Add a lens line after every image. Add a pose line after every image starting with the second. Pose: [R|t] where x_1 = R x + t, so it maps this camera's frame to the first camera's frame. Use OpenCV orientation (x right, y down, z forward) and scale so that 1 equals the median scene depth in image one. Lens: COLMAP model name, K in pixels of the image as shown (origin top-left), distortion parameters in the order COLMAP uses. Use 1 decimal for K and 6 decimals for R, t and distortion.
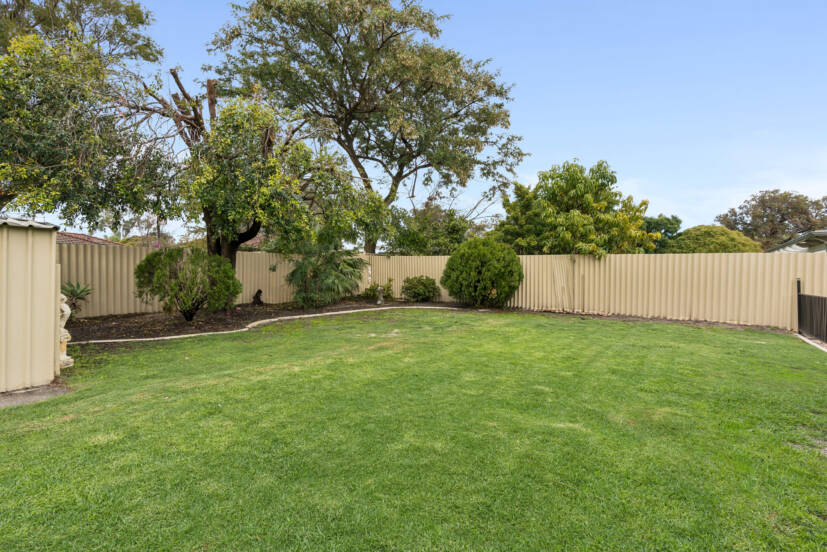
lens RADIAL K [[372.6, 0, 414.3], [0, 372.6, 272.8], [0, 0, 1]] dist [-0.002906, 0.000253]
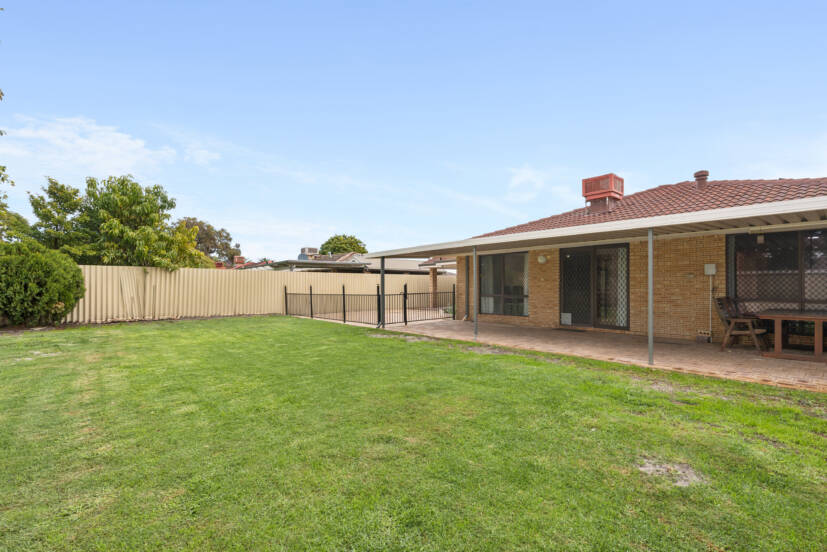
lens RADIAL K [[377.5, 0, 415.0], [0, 377.5, 274.7], [0, 0, 1]] dist [-0.005441, -0.000087]
pose [[0.220585, 0.016042, 0.975236, -0.405153], [0.010991, 0.999760, -0.018931, 0.003339], [-0.975306, 0.014894, 0.220356, -0.014111]]
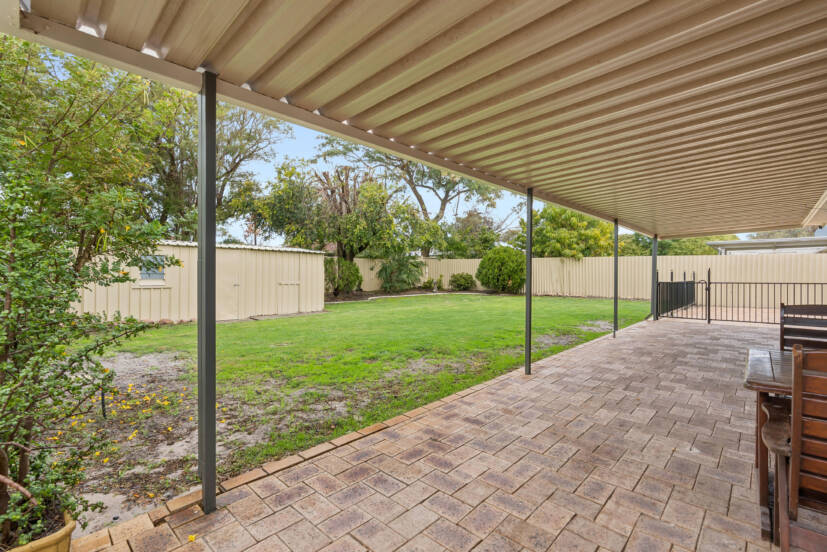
lens RADIAL K [[372.6, 0, 414.3], [0, 372.6, 272.8], [0, 0, 1]] dist [-0.002906, 0.000253]
pose [[0.993287, -0.006974, -0.115468, -0.001199], [0.006696, 0.999974, -0.002796, 0.011928], [0.115485, 0.002004, 0.993307, -0.495717]]
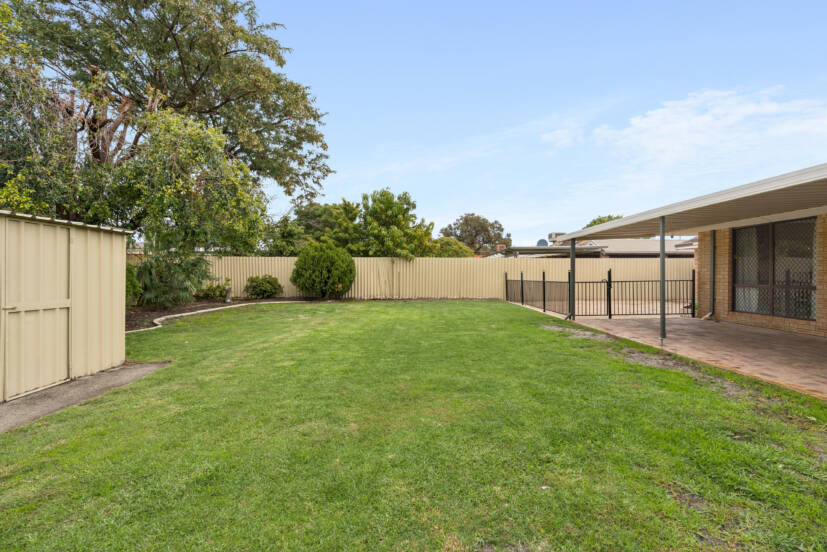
lens RADIAL K [[372.6, 0, 414.3], [0, 372.6, 272.8], [0, 0, 1]] dist [-0.002906, 0.000253]
pose [[0.808340, -0.013931, 0.588550, -0.286464], [0.015774, 0.999874, 0.002003, 0.006661], [-0.588504, 0.007664, 0.808458, -0.158236]]
